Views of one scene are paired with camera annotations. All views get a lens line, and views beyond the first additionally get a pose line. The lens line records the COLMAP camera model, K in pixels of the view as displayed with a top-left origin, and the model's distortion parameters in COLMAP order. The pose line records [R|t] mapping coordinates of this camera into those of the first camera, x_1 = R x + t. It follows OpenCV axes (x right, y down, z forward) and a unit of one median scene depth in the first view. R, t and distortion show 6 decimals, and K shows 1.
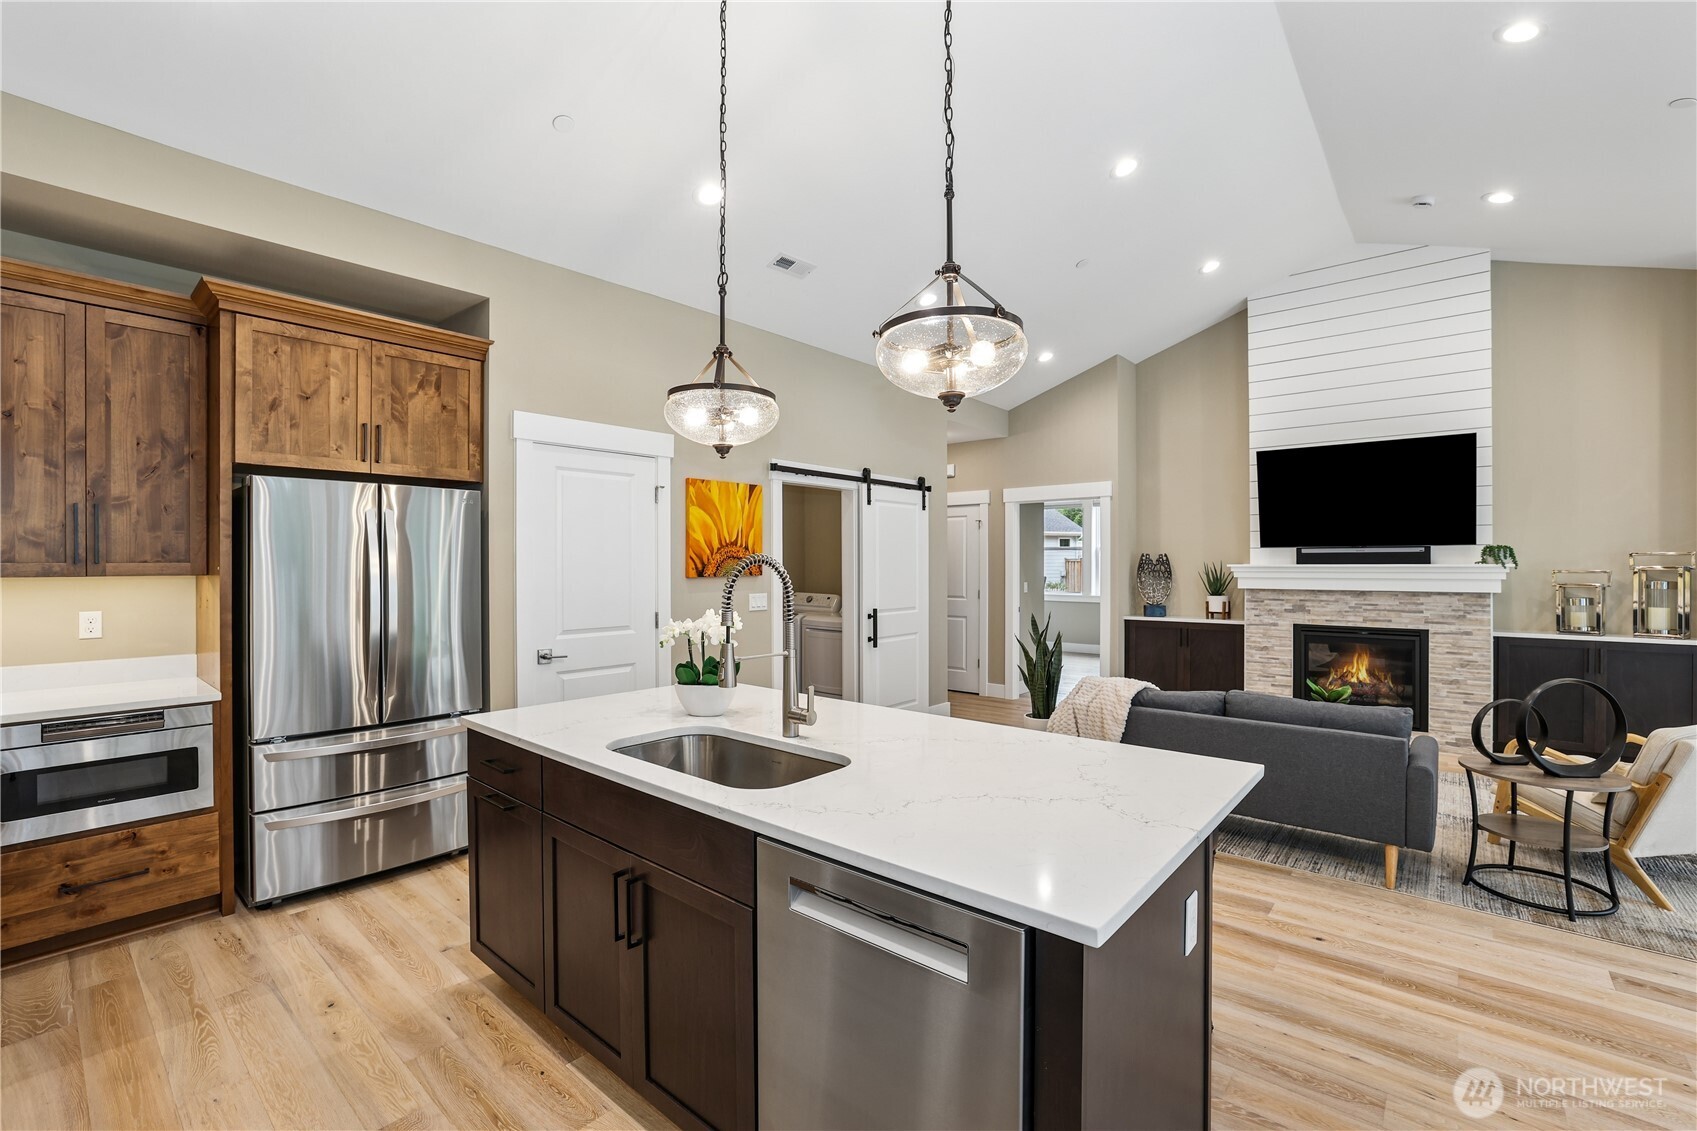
lens RADIAL K [[734.5, 0, 847.7], [0, 734.5, 557.8], [0, 0, 1]] dist [-0.049211, 0.018131]
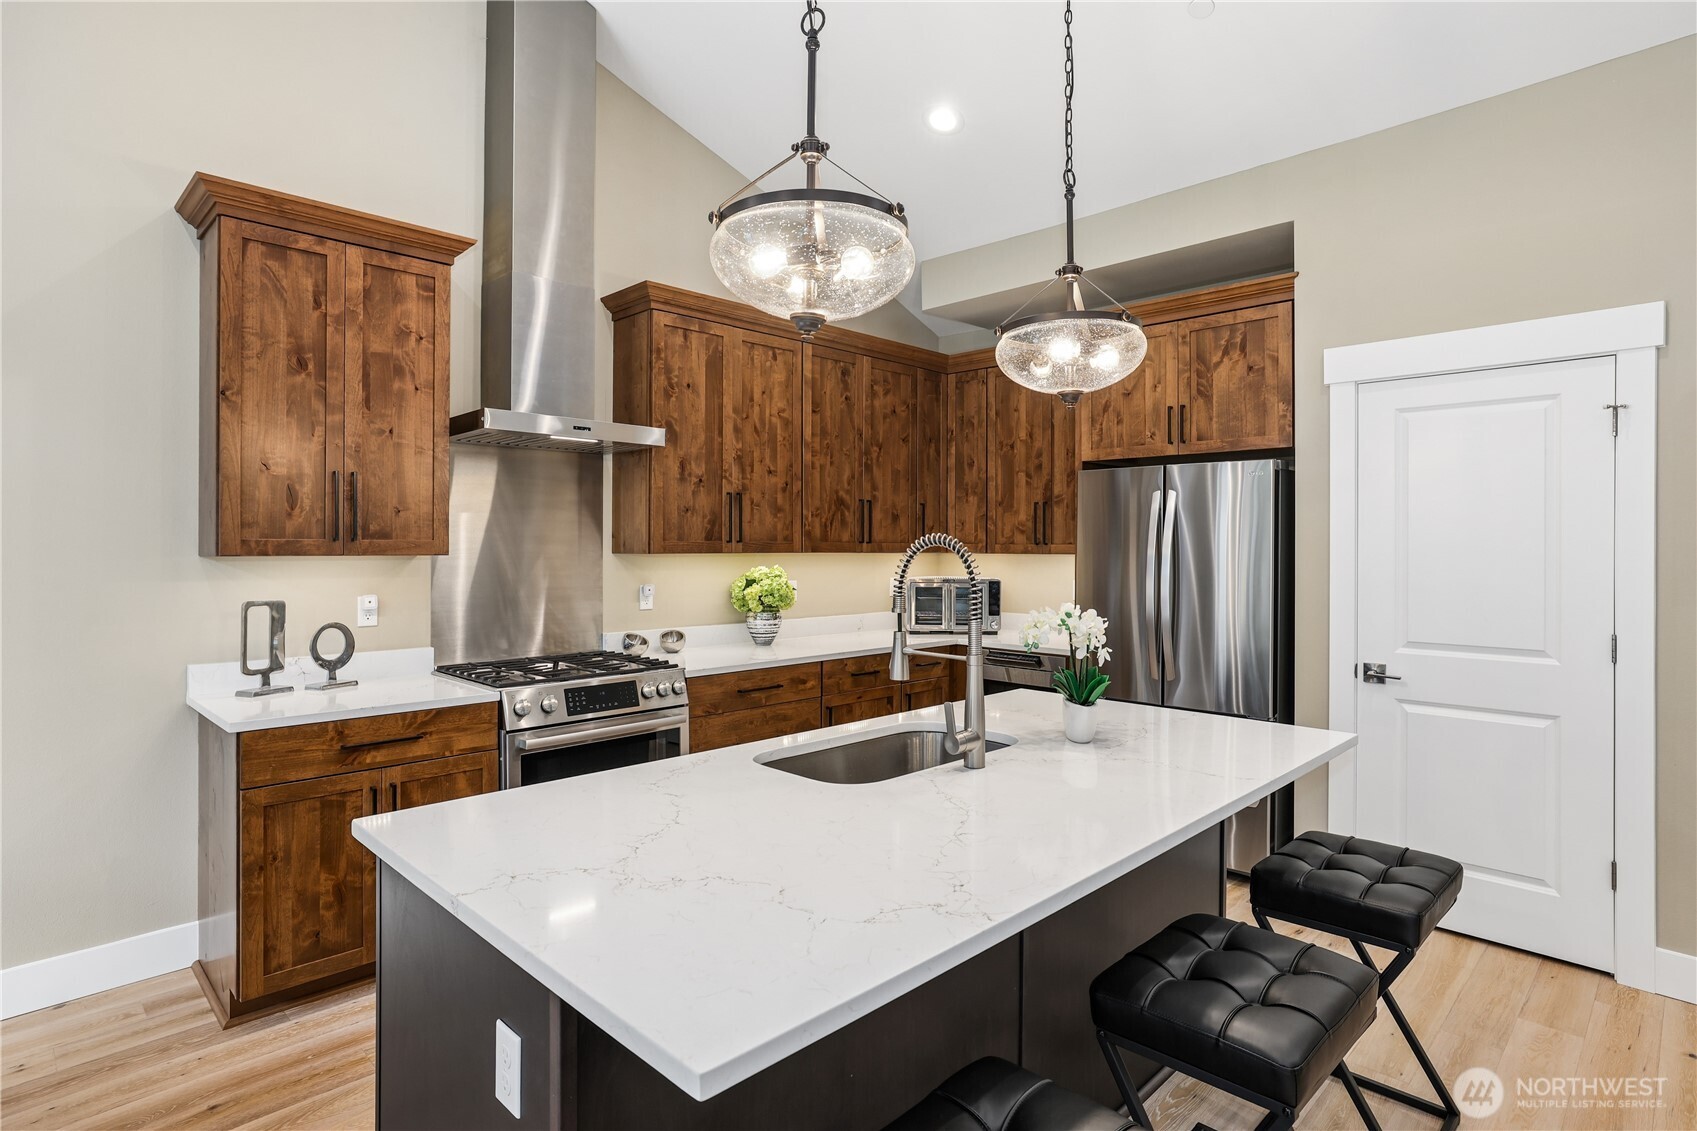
lens RADIAL K [[883.7, 0, 848.9], [0, 883.7, 544.7], [0, 0, 1]] dist [-0.037120, 0.023203]
pose [[-0.074562, 0.000325, -0.997216, 0.539520], [0.004250, 0.999991, 0.000008, 0.004833], [0.997207, -0.004237, -0.074562, 0.585574]]
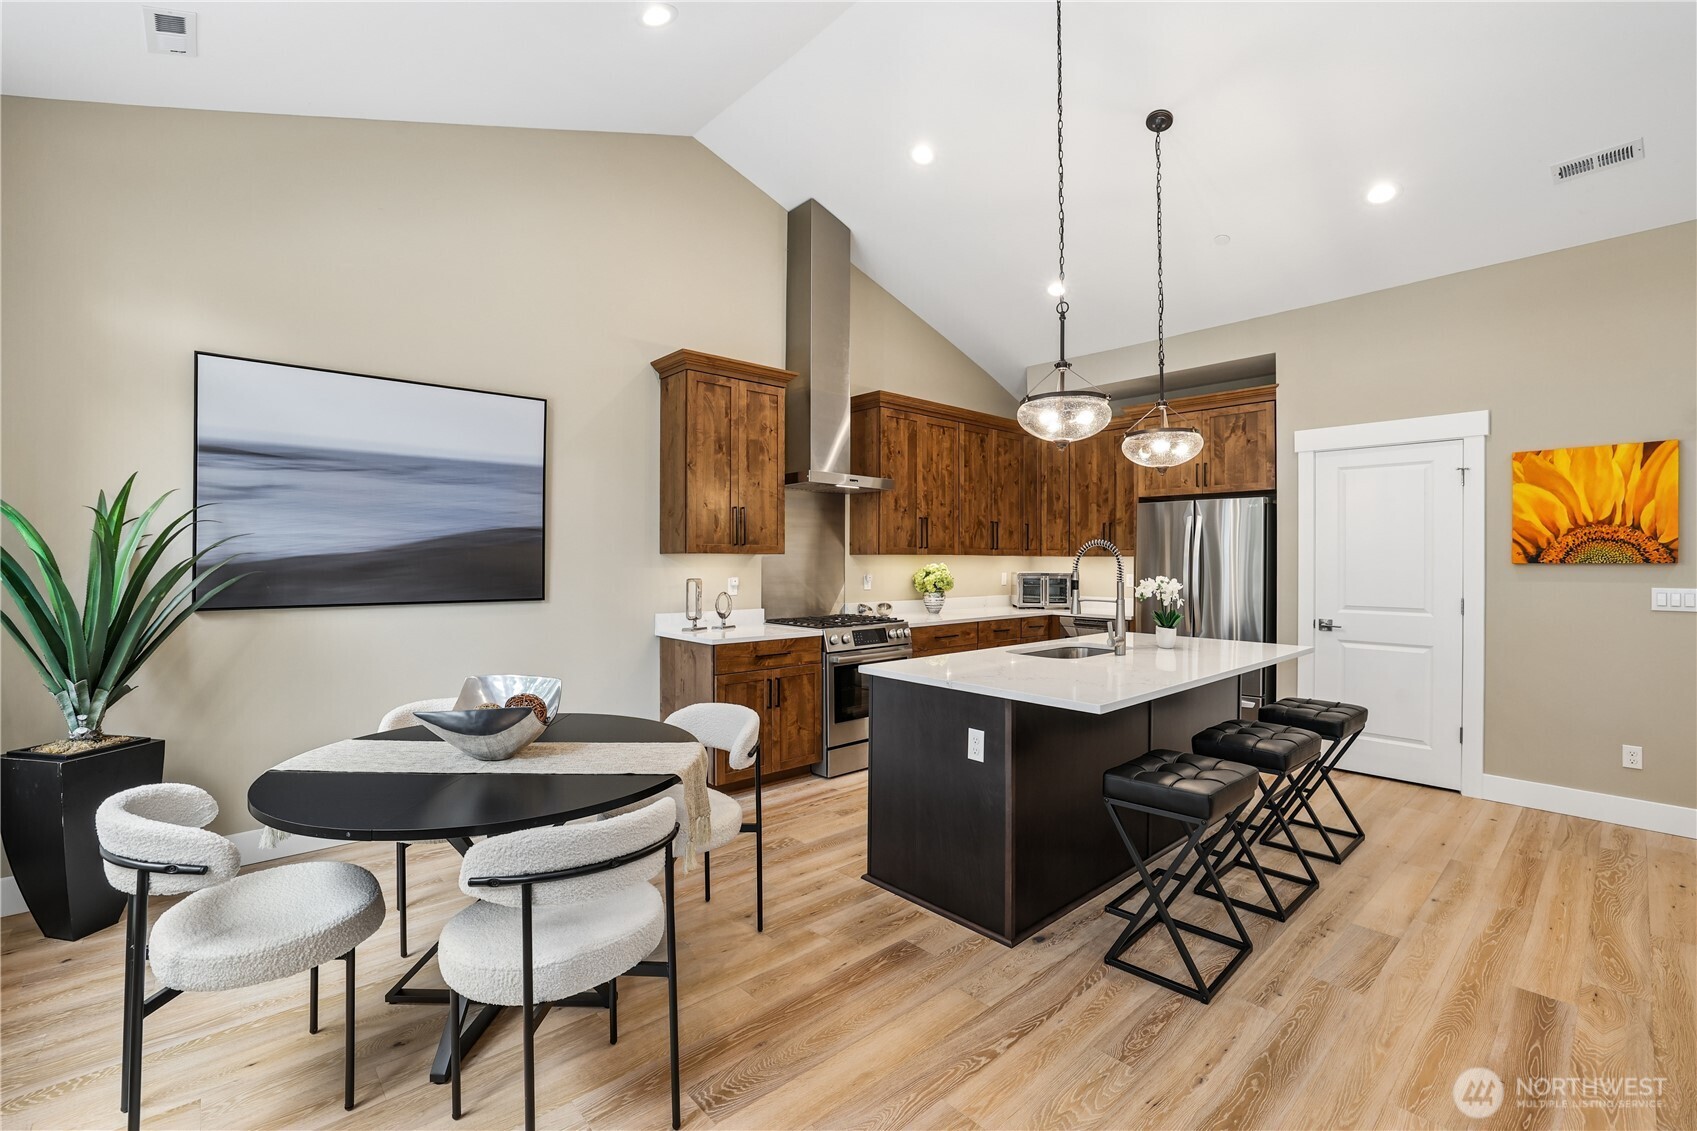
lens RADIAL K [[734.5, 0, 847.7], [0, 734.5, 557.8], [0, 0, 1]] dist [-0.049211, 0.018131]
pose [[-0.128004, 0.000642, -0.991773, 0.965338], [0.004113, 0.999992, 0.000116, 0.020922], [0.991765, -0.004064, -0.128006, 0.388468]]
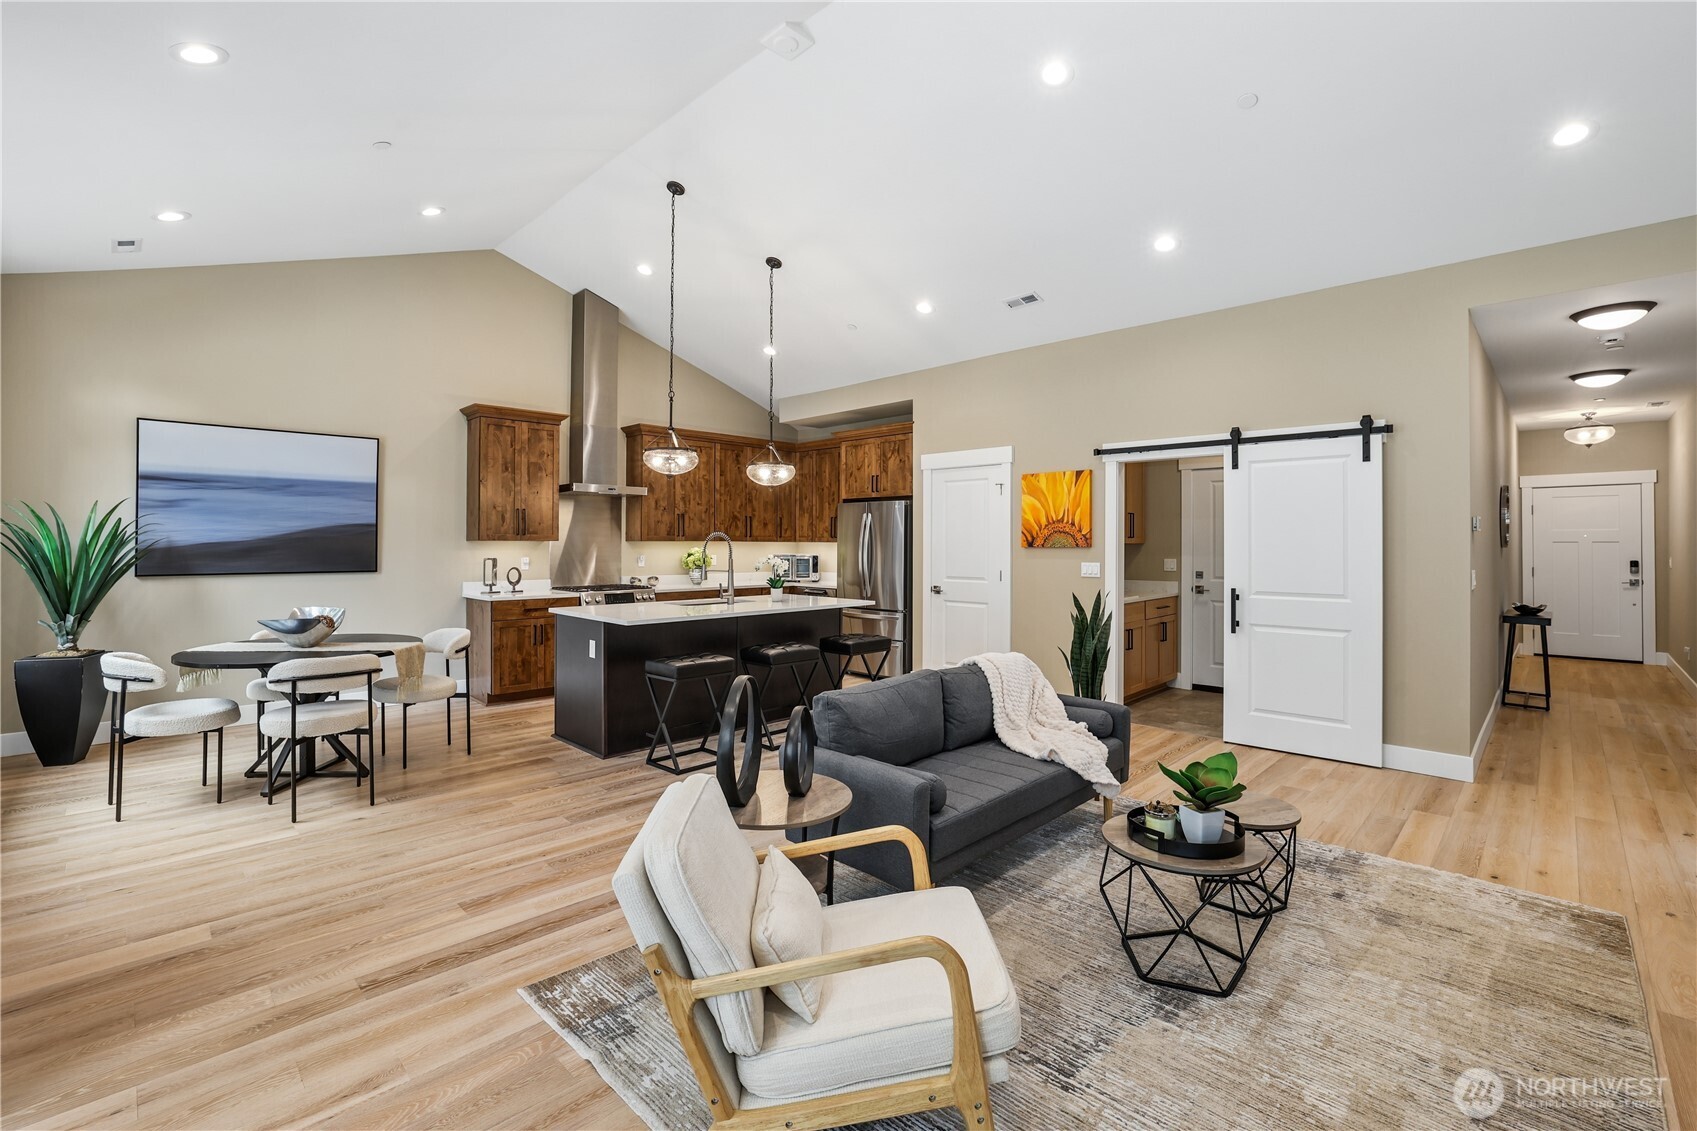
lens RADIAL K [[742.8, 0, 846.2], [0, 742.8, 537.2], [0, 0, 1]] dist [-0.059656, 0.027481]
pose [[-0.069550, -0.005960, -0.997561, 1.520733], [0.004475, 0.999970, -0.006287, 0.019597], [0.997568, -0.004901, -0.069522, 0.982876]]
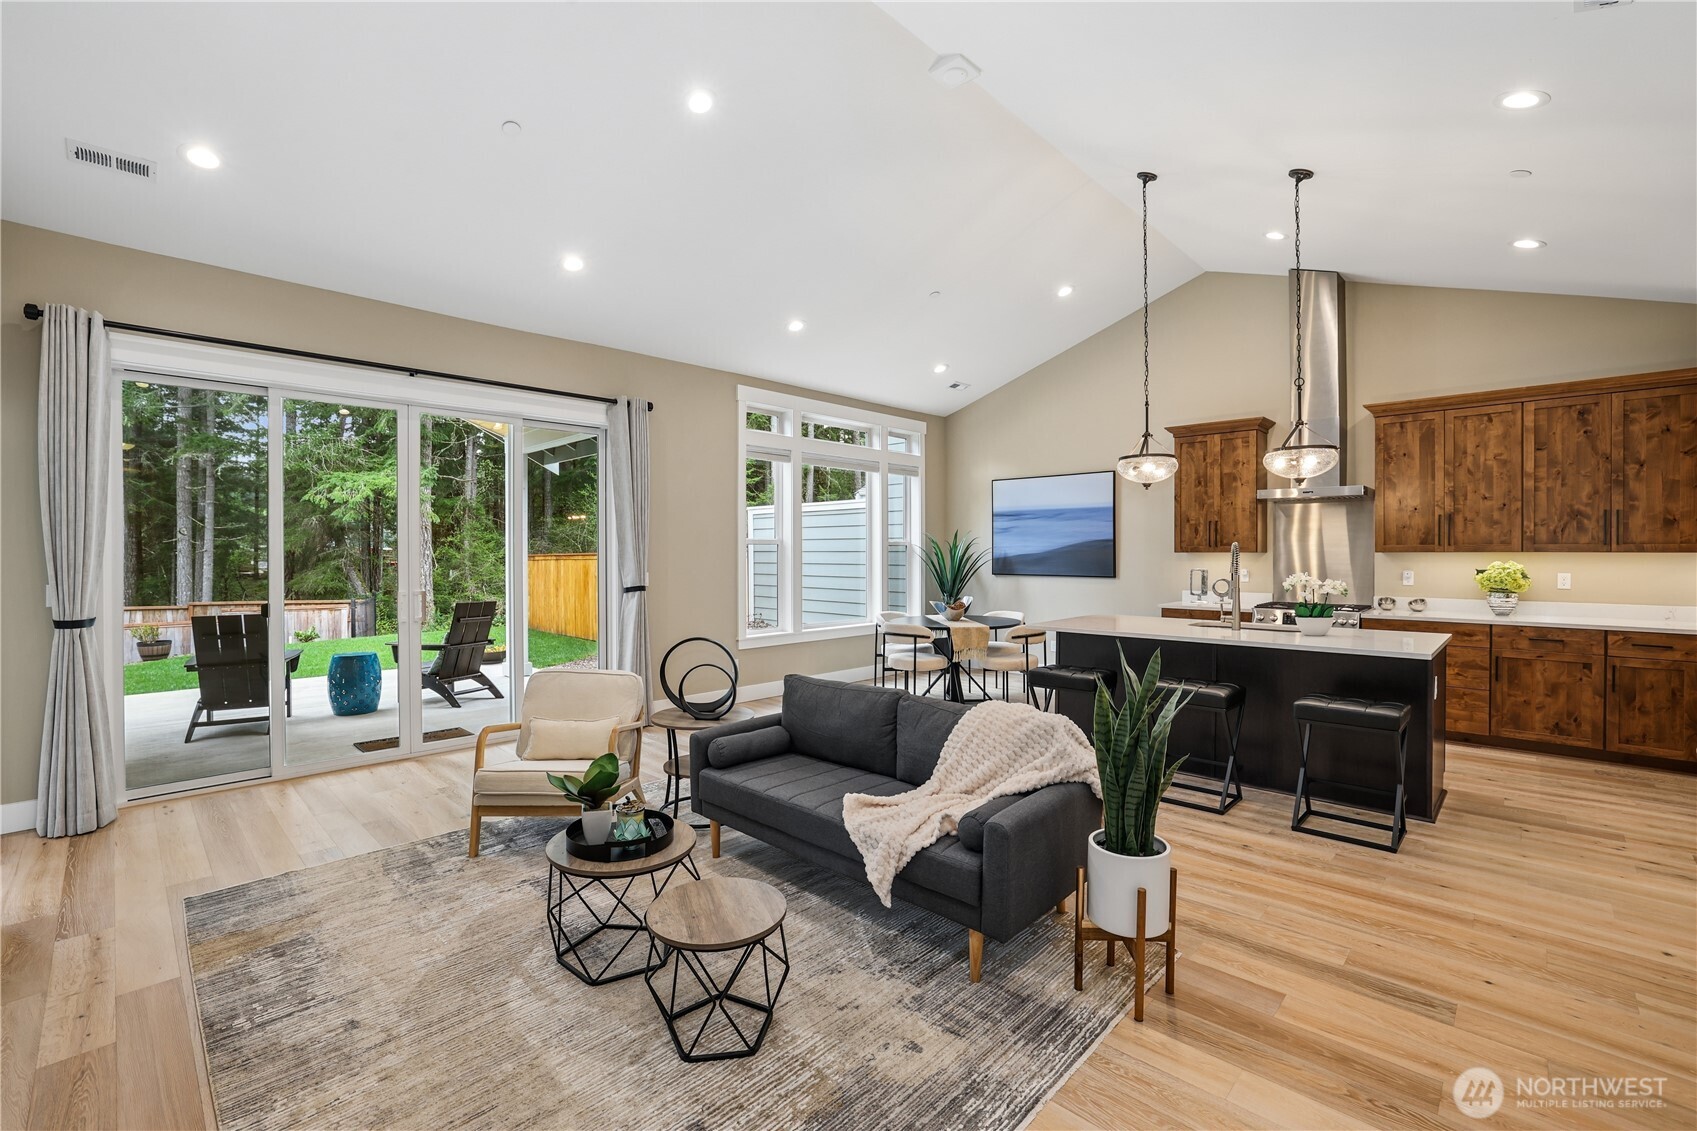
lens RADIAL K [[734.5, 0, 847.7], [0, 734.5, 557.8], [0, 0, 1]] dist [-0.049211, 0.018131]
pose [[-0.998356, 0.003781, 0.057187, 0.562741], [0.003928, 0.999989, 0.002468, 0.018745], [-0.057177, 0.002688, -0.998360, 1.931683]]
